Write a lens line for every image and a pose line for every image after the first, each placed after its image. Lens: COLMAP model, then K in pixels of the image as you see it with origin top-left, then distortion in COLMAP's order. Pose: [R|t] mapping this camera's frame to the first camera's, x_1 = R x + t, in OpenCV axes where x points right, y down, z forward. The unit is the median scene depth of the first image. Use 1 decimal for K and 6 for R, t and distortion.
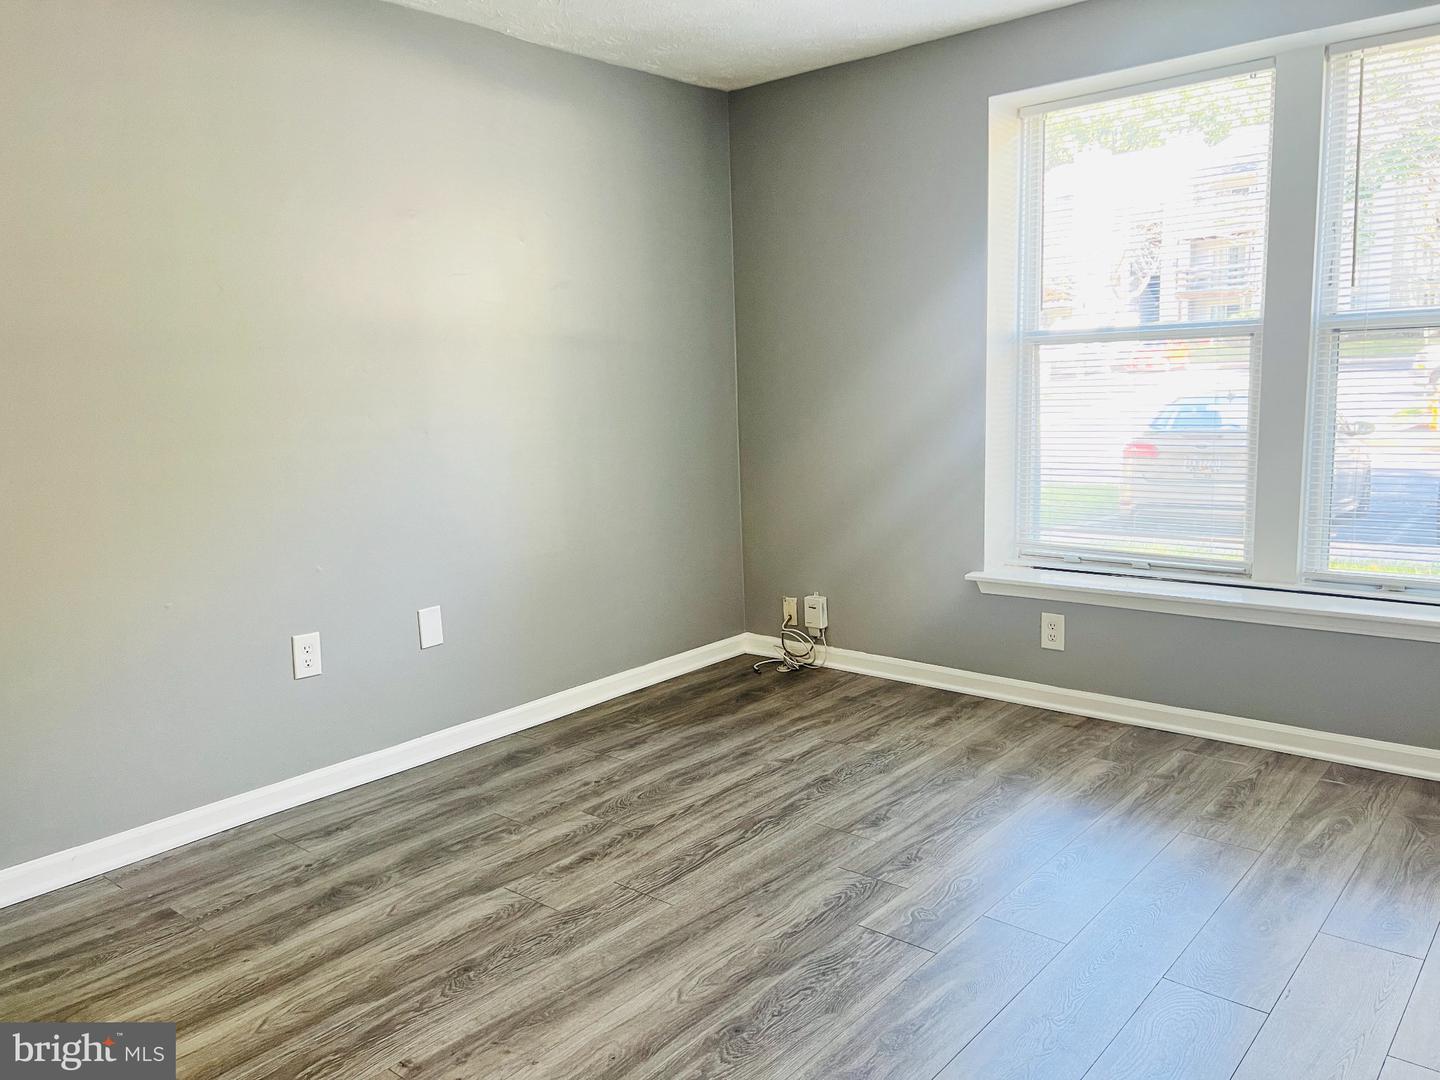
lens RADIAL K [[1090.0, 0, 718.9], [0, 1090.0, 541.2], [0, 0, 1]] dist [0.057133, -0.068364]
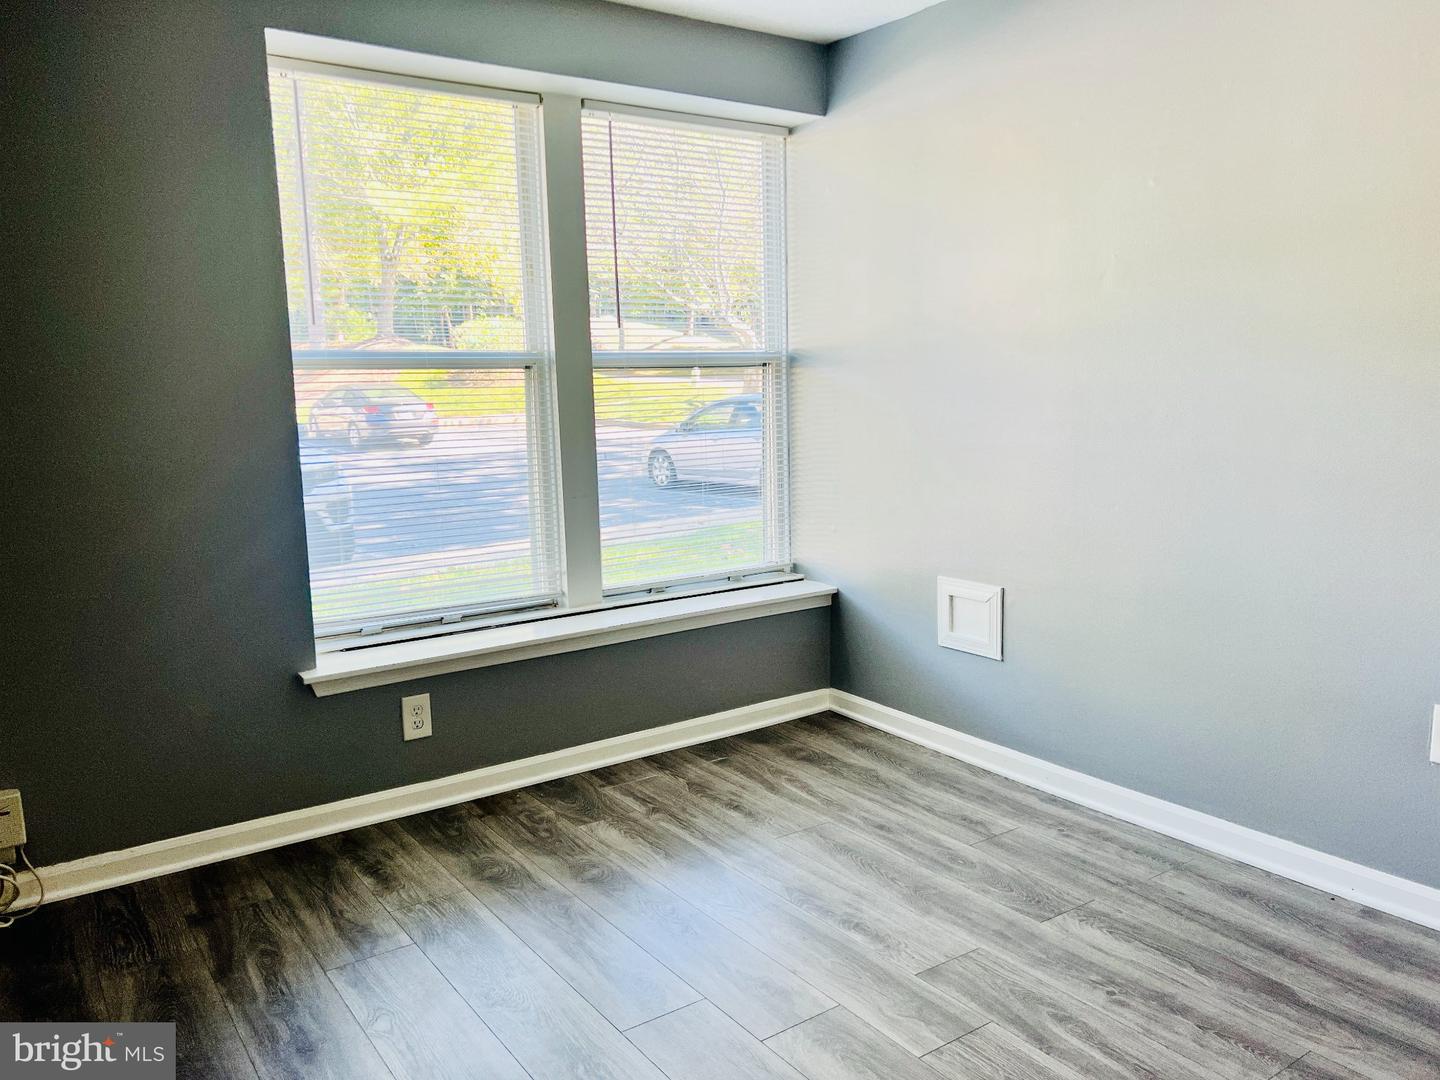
lens RADIAL K [[1090.0, 0, 714.0], [0, 1090.0, 541.7], [0, 0, 1]] dist [0.057133, -0.068364]
pose [[0.252083, -0.111866, 0.961218, -0.521414], [0.159330, 0.984538, 0.072795, -0.089873], [-0.954499, 0.134800, 0.266009, 0.695240]]
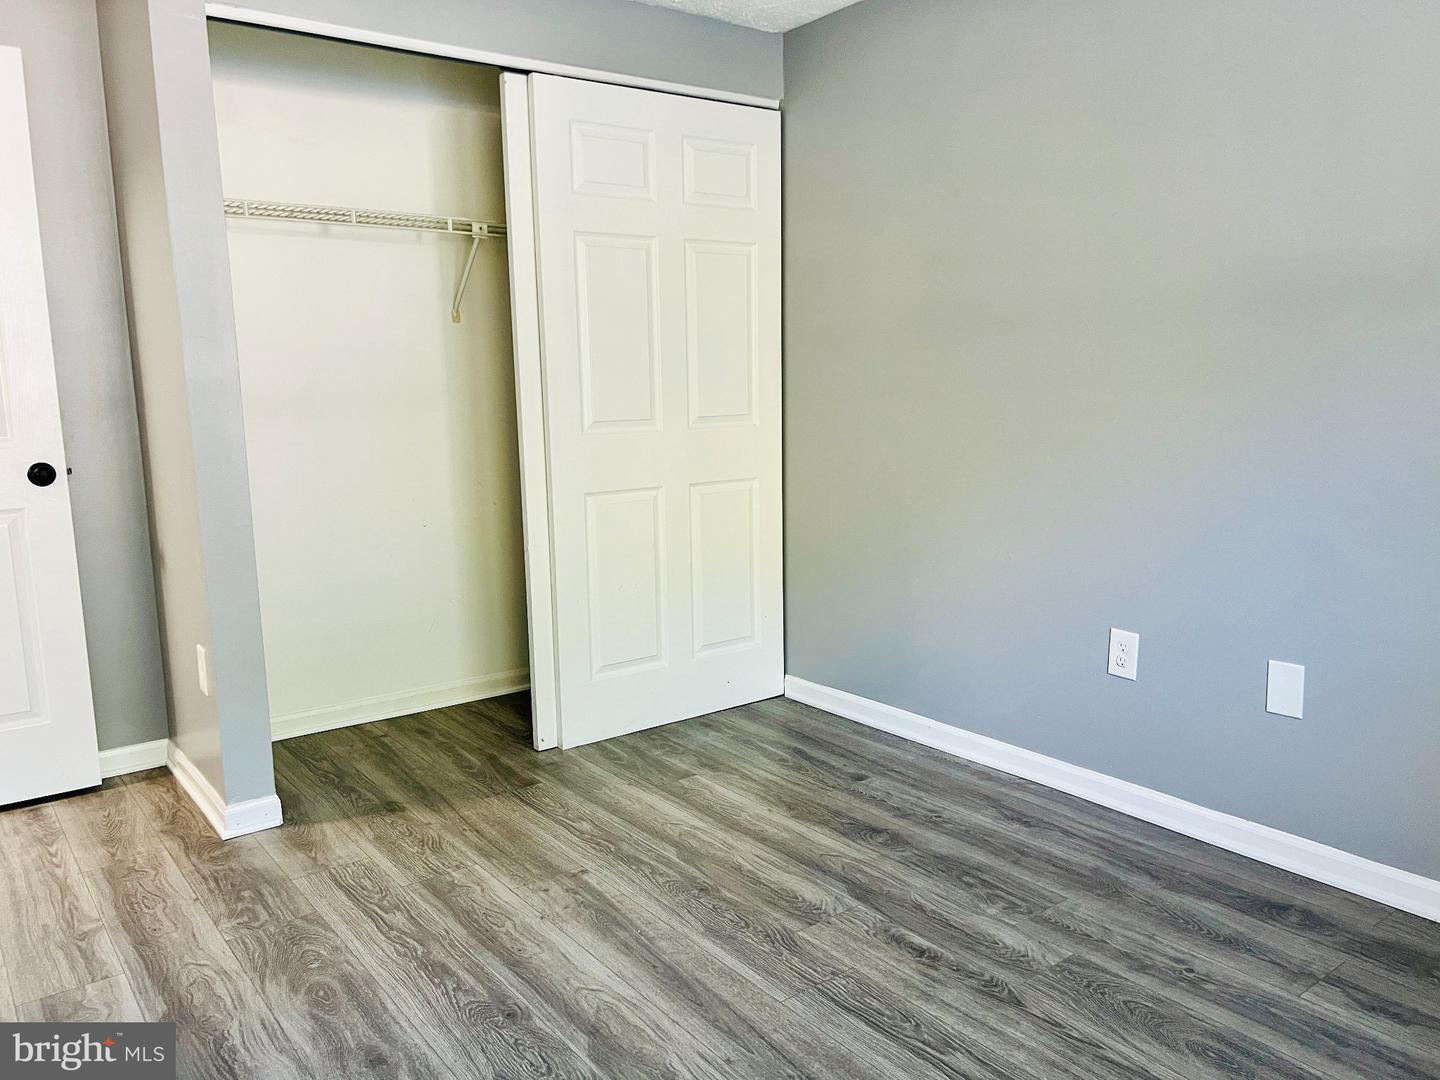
lens RADIAL K [[1090.0, 0, 713.4], [0, 1090.0, 538.2], [0, 0, 1]] dist [0.057133, -0.068364]
pose [[-0.214136, 0.188677, -0.958408, 0.589298], [-0.119682, 0.968707, 0.217445, -0.156375], [0.969444, 0.161267, -0.184854, 0.875244]]
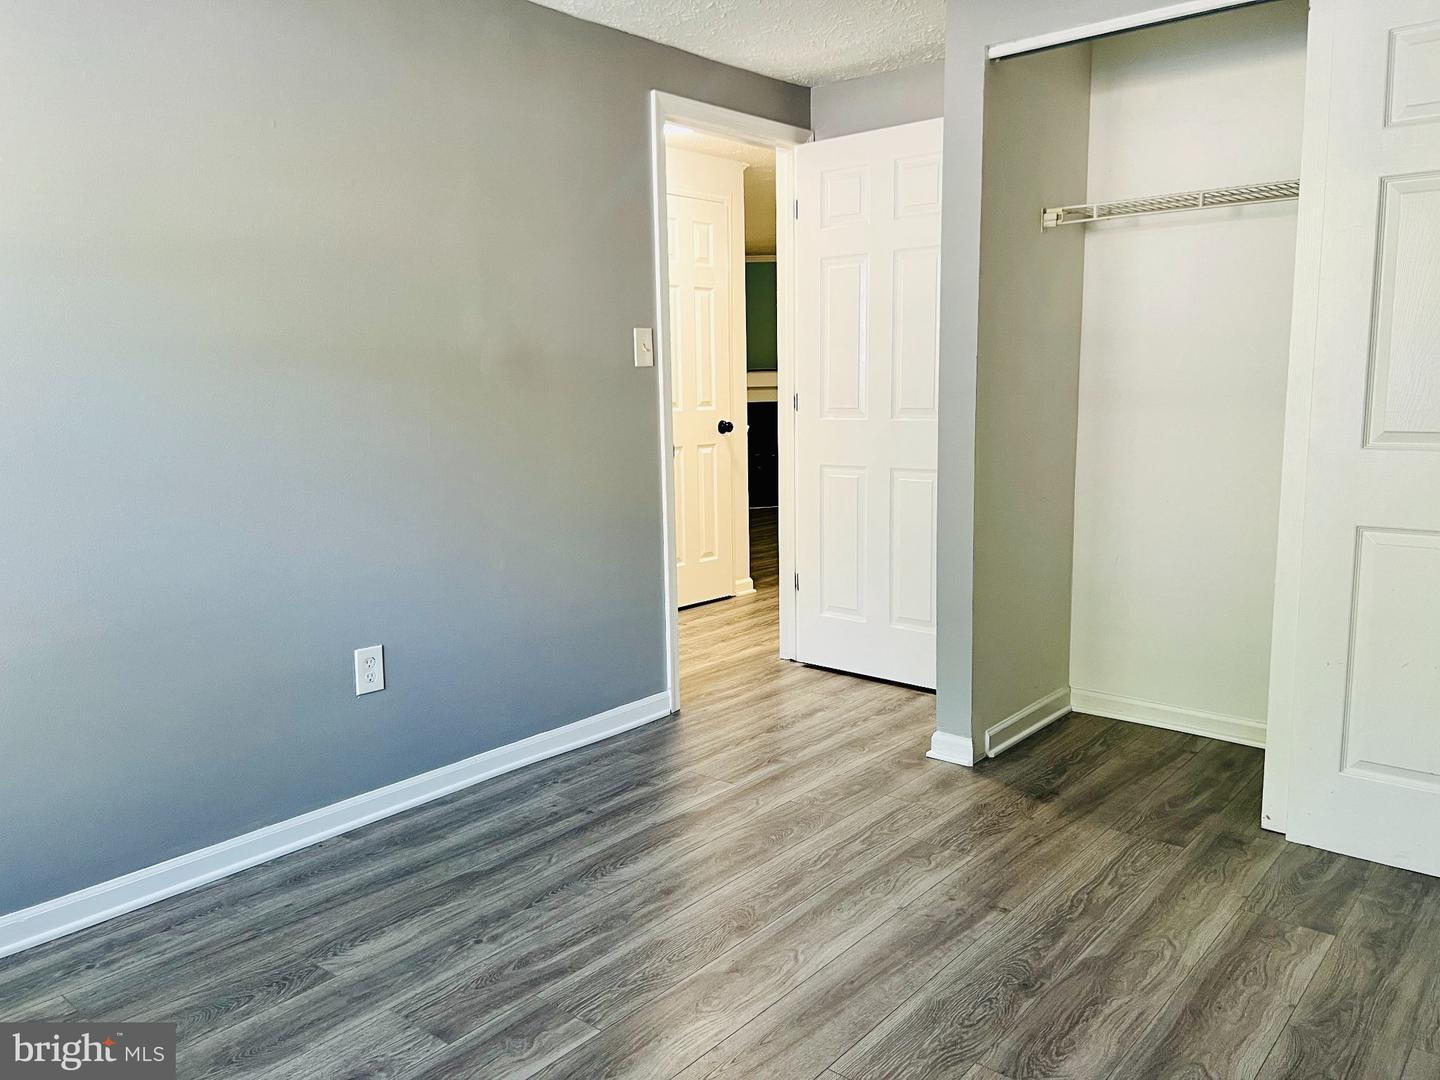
lens RADIAL K [[1090.0, 0, 729.3], [0, 1090.0, 540.8], [0, 0, 1]] dist [0.057133, -0.068364]
pose [[-0.998669, 0.051529, -0.002057, 0.007518], [0.048580, 0.953403, 0.297763, -0.209943], [0.017305, 0.297267, -0.954638, 1.354044]]
